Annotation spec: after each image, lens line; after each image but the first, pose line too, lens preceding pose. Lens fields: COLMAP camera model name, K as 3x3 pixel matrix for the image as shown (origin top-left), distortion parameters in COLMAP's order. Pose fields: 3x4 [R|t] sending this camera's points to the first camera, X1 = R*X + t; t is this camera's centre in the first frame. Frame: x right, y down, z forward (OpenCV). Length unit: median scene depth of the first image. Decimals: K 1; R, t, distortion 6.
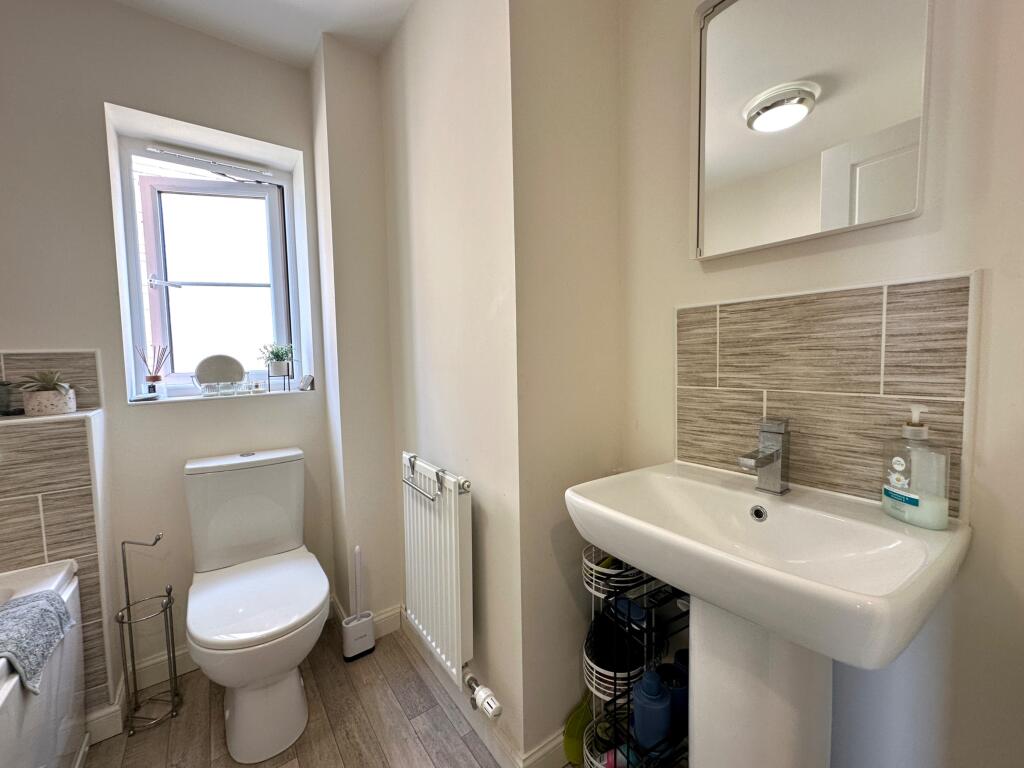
lens RADIAL K [[410.3, 0, 512.0], [0, 410.3, 384.0], [0, 0, 1]] dist [-0.001056, -0.000030]
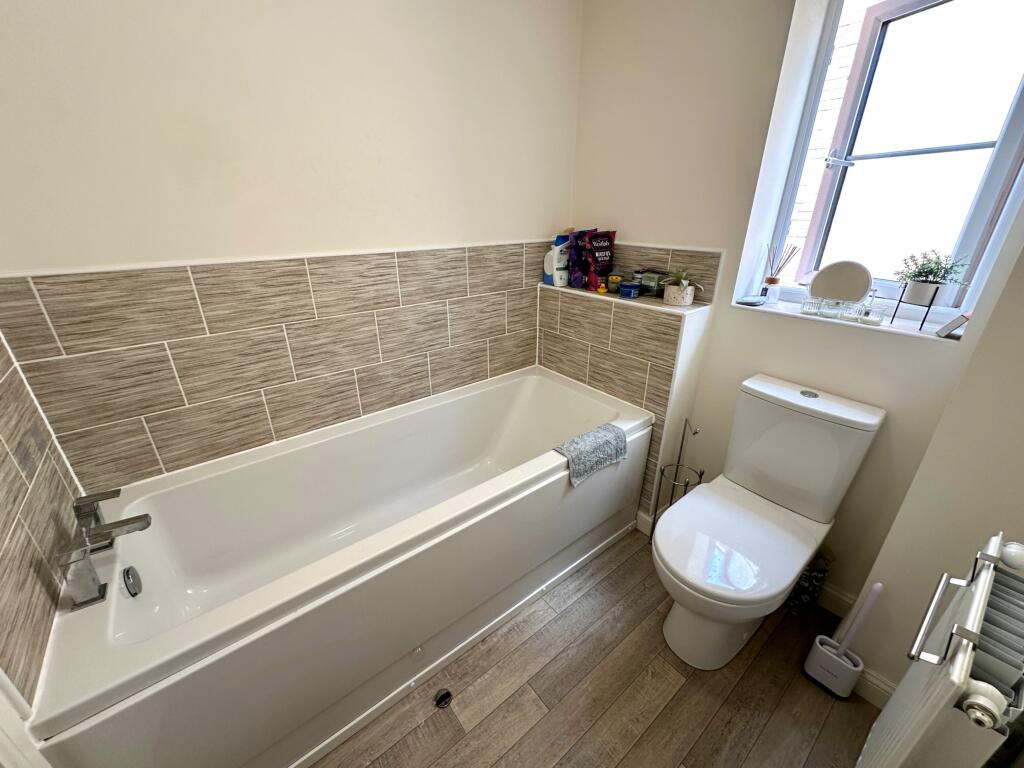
lens RADIAL K [[410.3, 0, 512.0], [0, 410.3, 384.0], [0, 0, 1]] dist [-0.001056, -0.000030]
pose [[0.042789, 0.415517, -0.908578, 0.099703], [-0.068845, 0.908476, 0.412228, -0.184583], [0.996709, 0.044913, 0.067479, 0.418229]]
